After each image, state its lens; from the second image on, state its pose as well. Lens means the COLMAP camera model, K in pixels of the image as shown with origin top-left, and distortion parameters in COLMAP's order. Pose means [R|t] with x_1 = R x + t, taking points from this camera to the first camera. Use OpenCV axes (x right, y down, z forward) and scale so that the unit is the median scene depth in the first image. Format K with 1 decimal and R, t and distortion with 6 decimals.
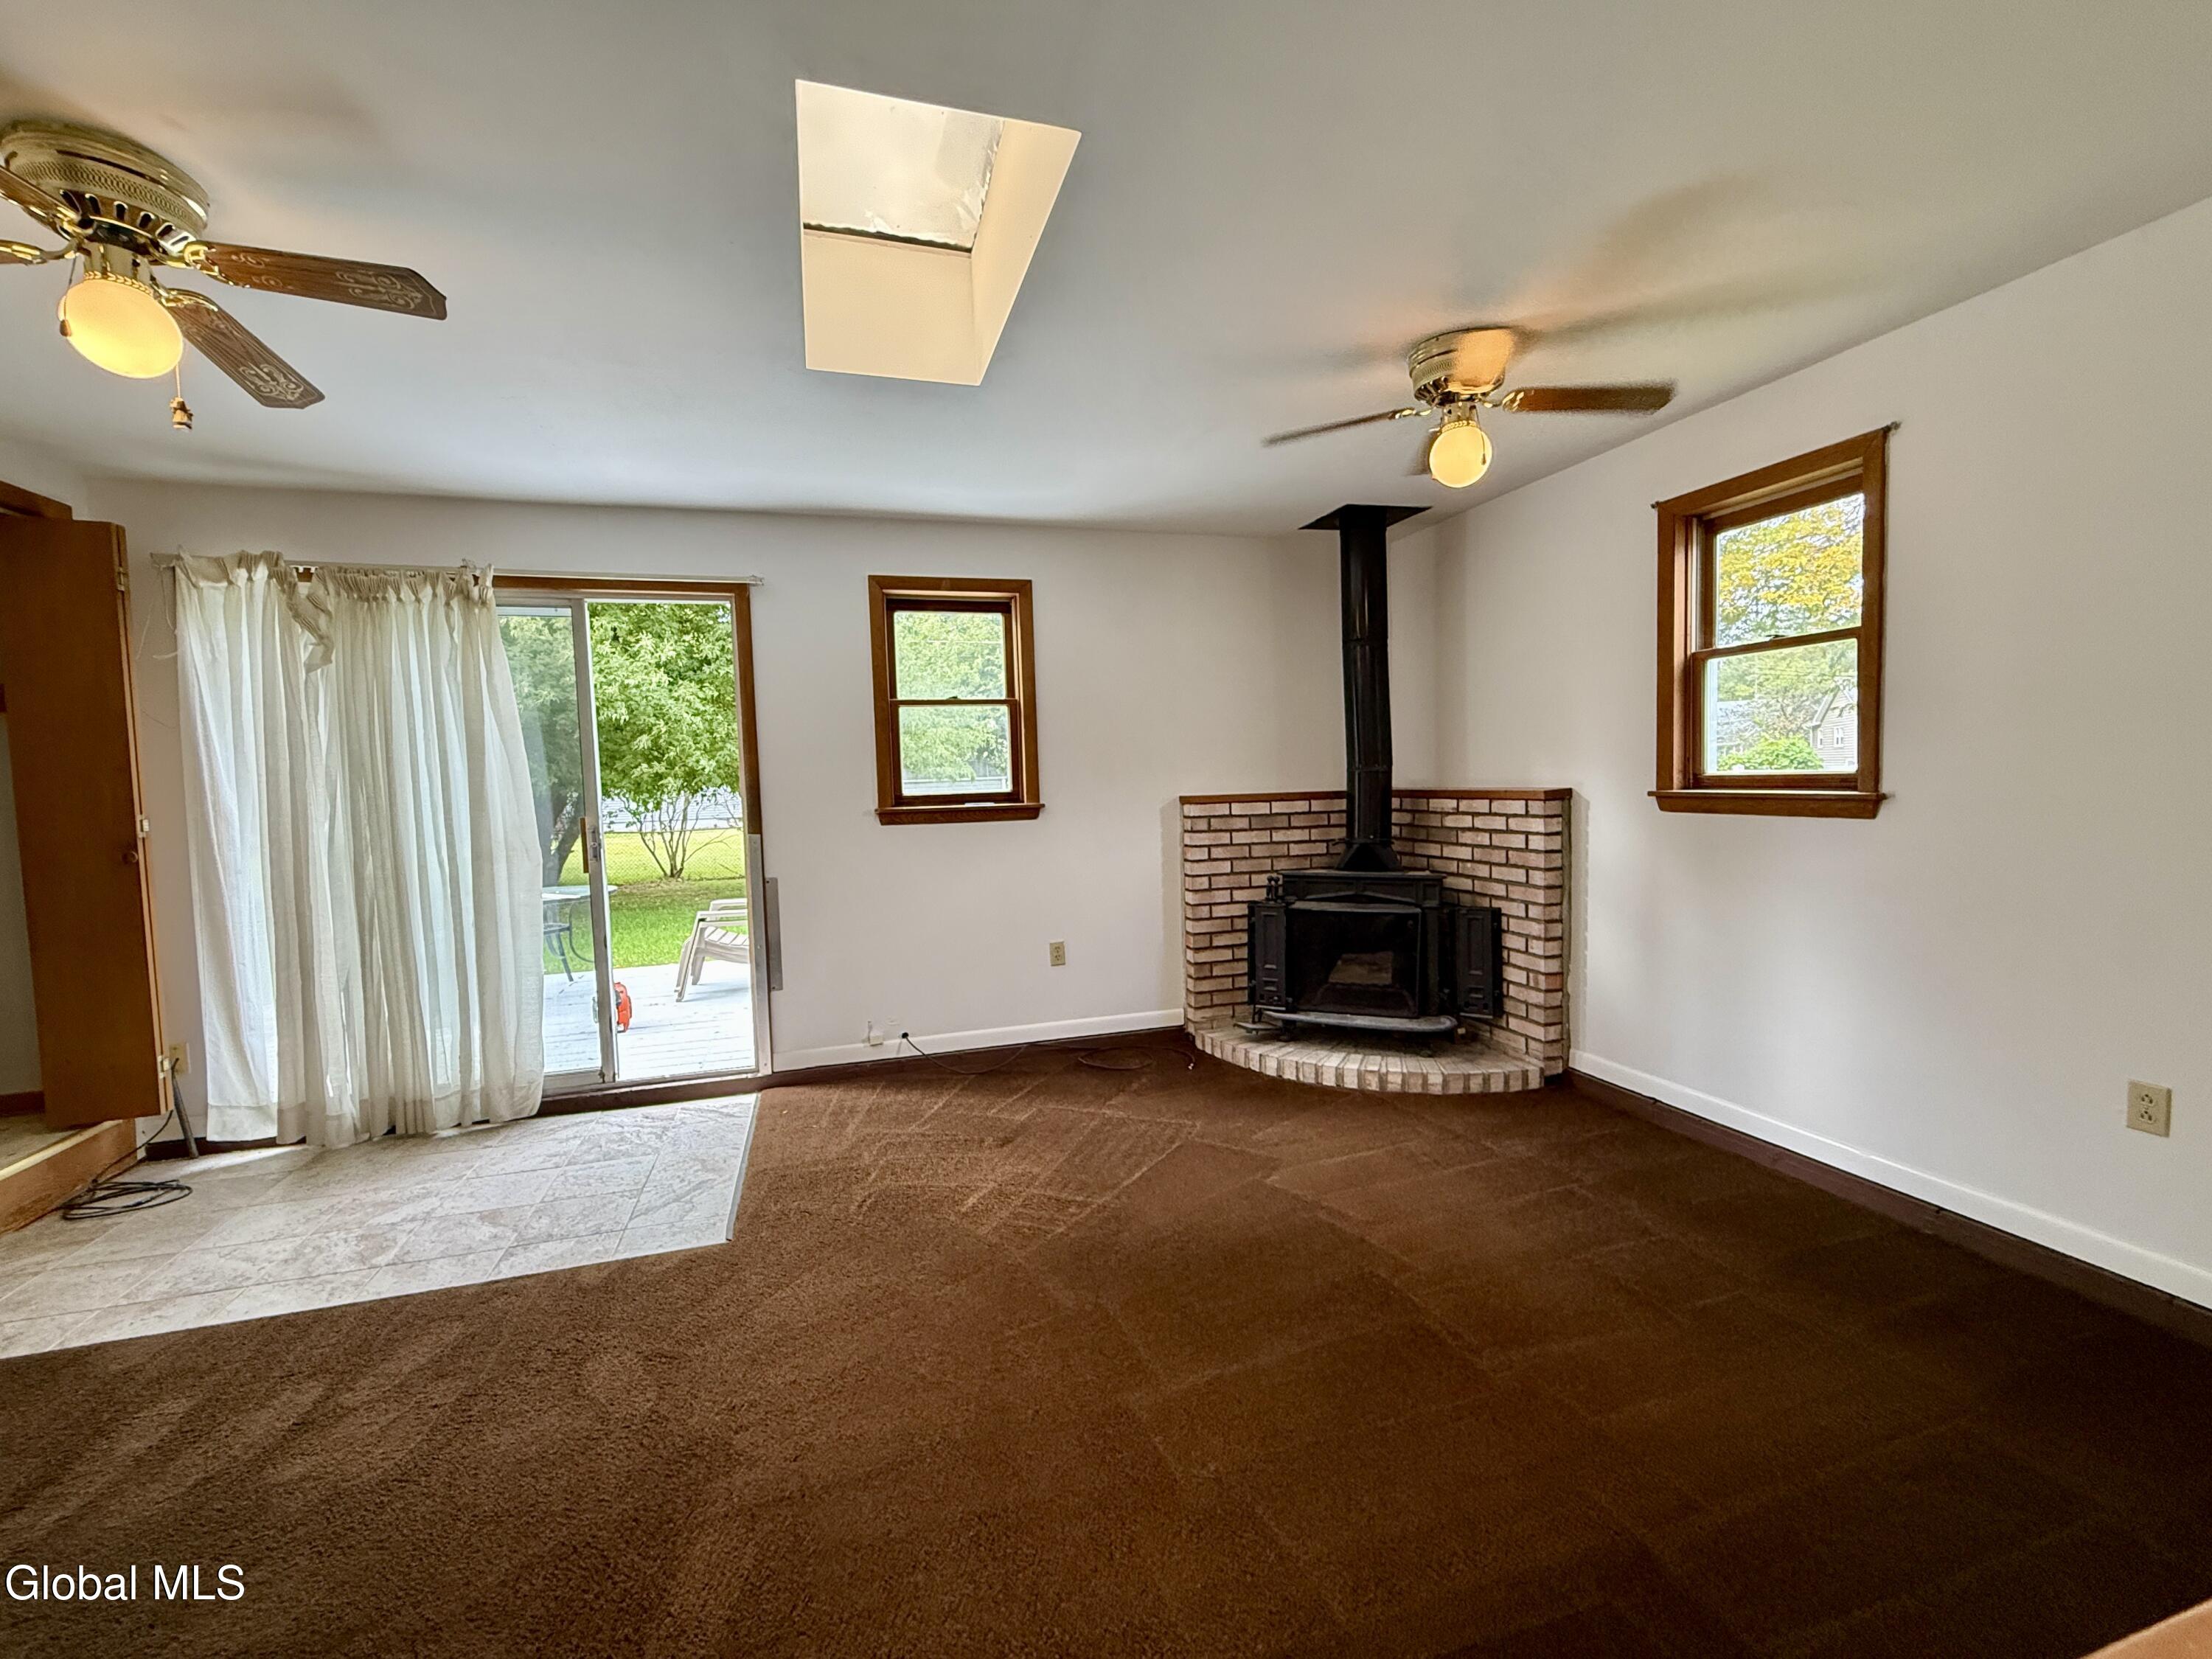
lens RADIAL K [[930.9, 0, 1103.8], [0, 930.9, 831.3], [0, 0, 1]] dist [-0.000442, -0.000123]
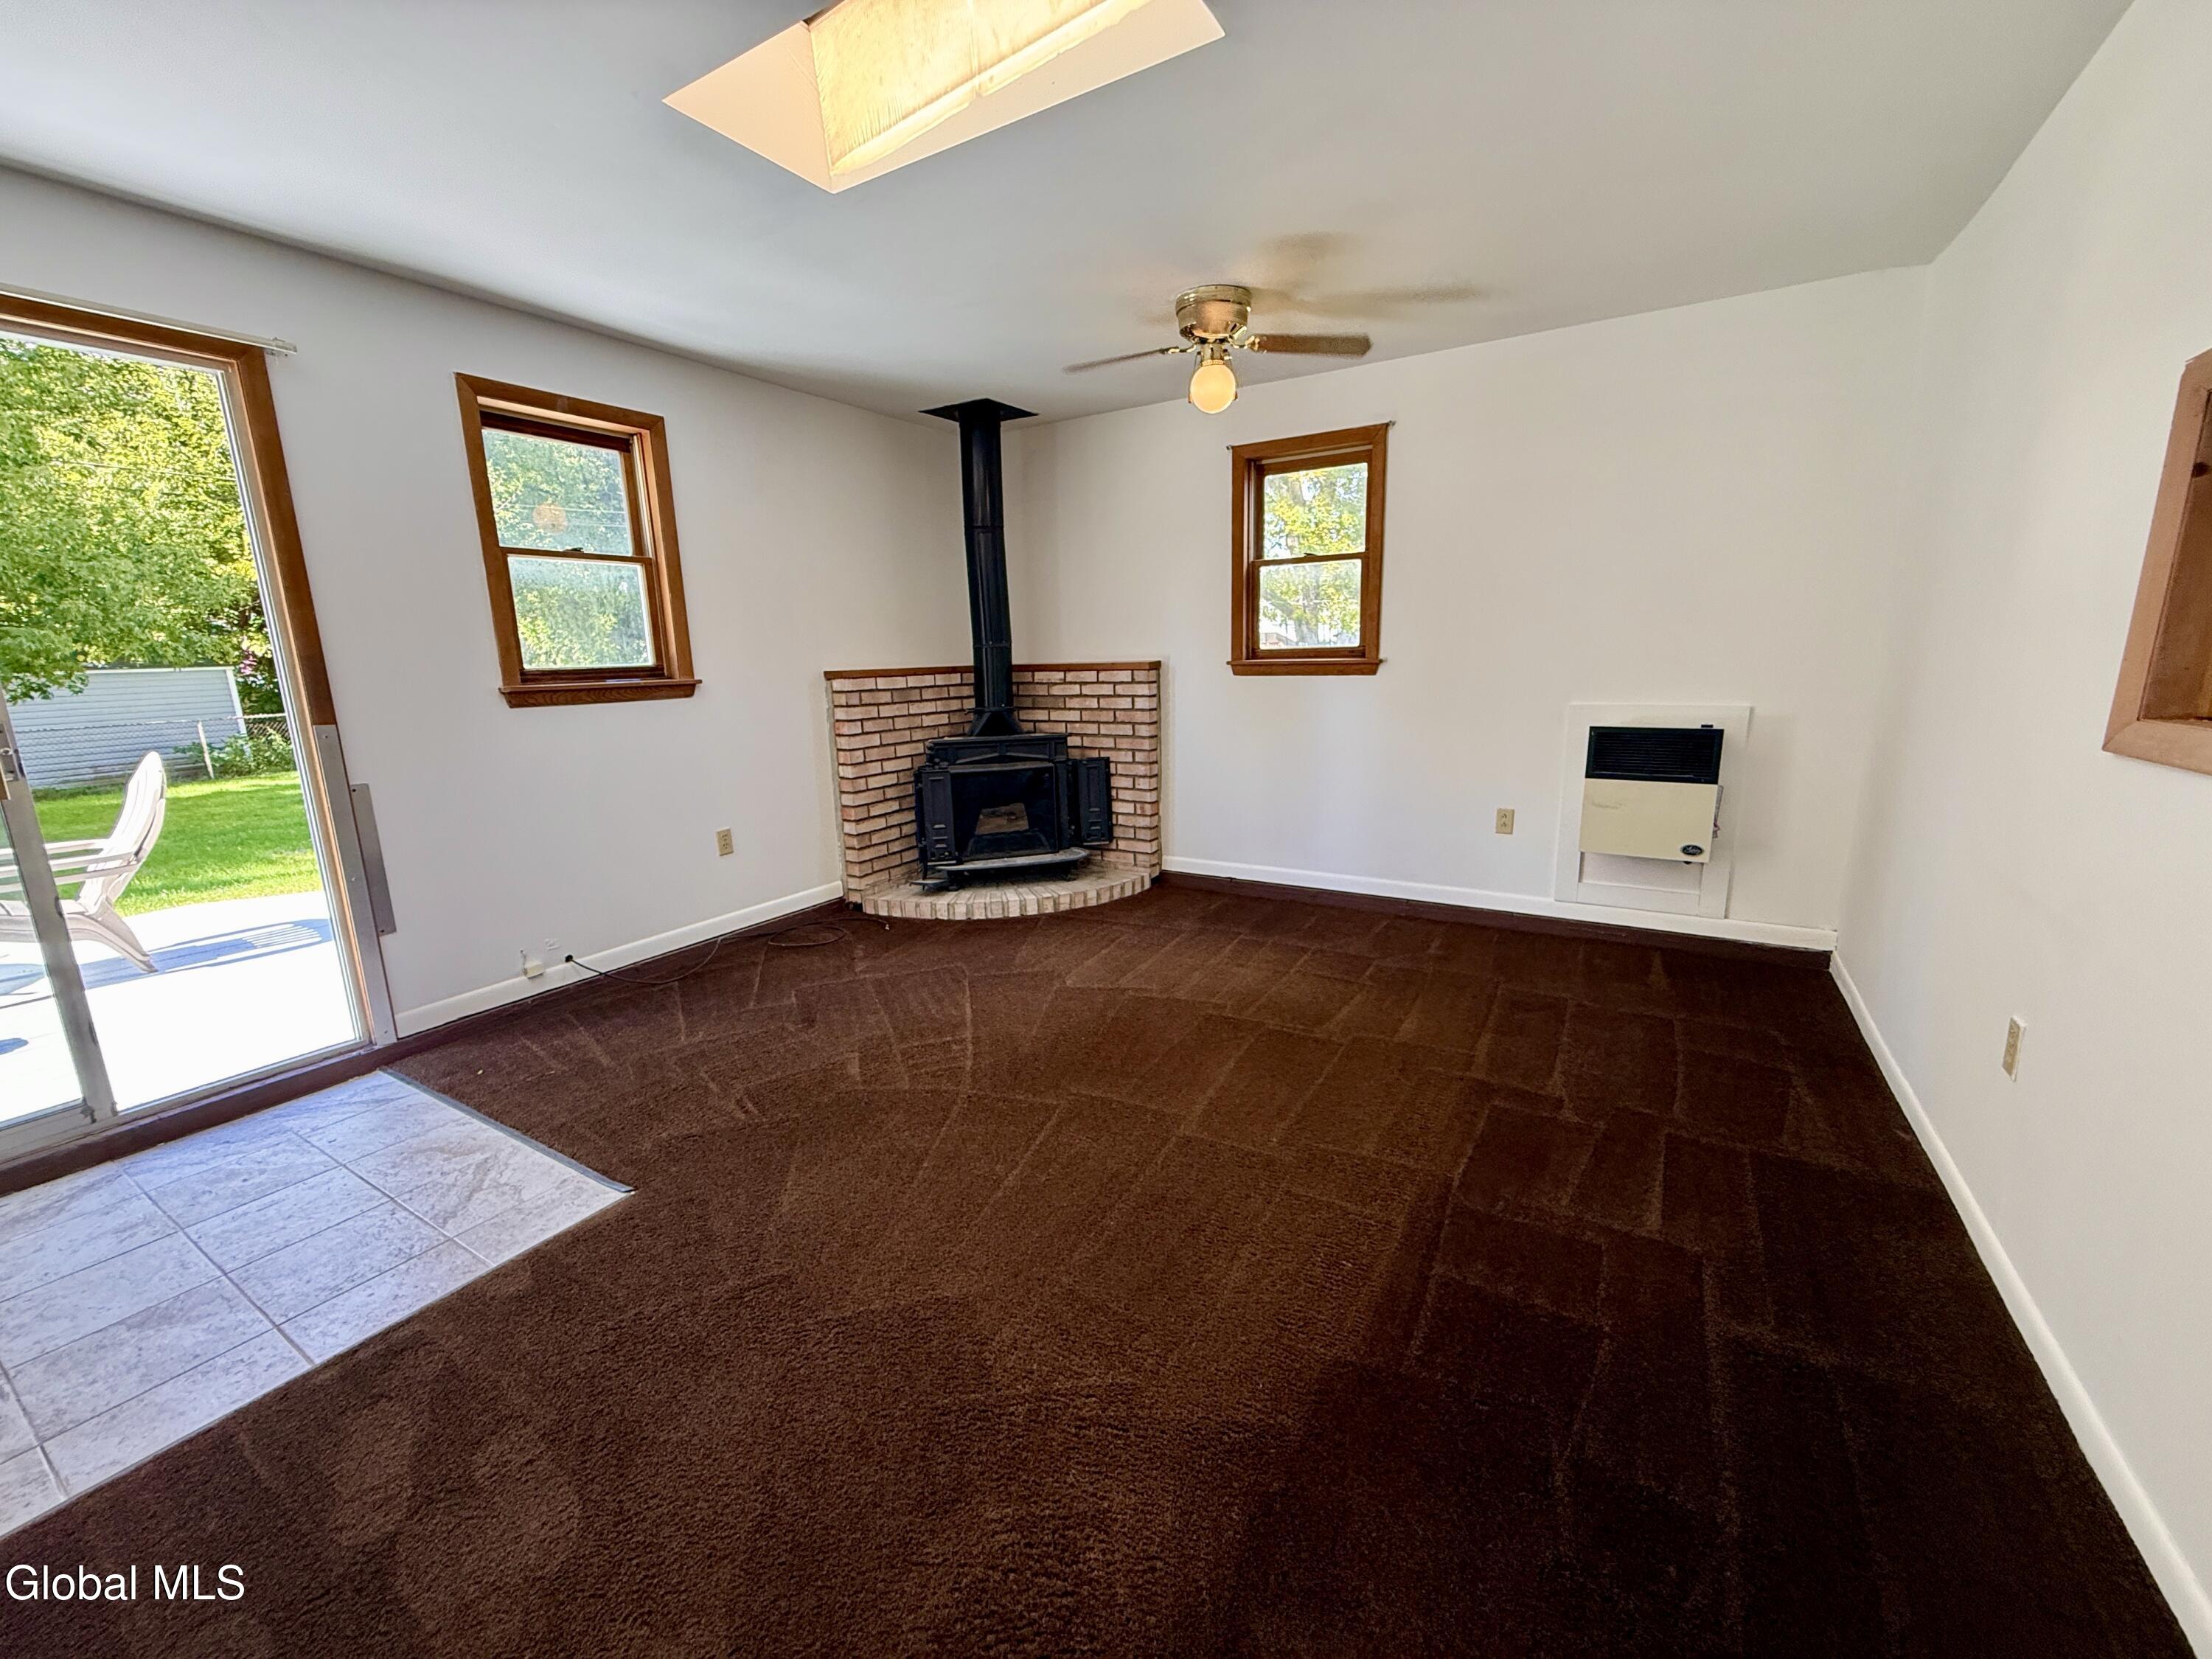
lens RADIAL K [[877.9, 0, 1106.3], [0, 877.9, 828.8], [0, 0, 1]] dist [-0.004189, 0.000513]
pose [[0.748953, -0.120915, 0.651497, -0.367203], [0.042390, 0.989939, 0.134998, 0.017203], [-0.661265, -0.073491, 0.746543, 0.098111]]
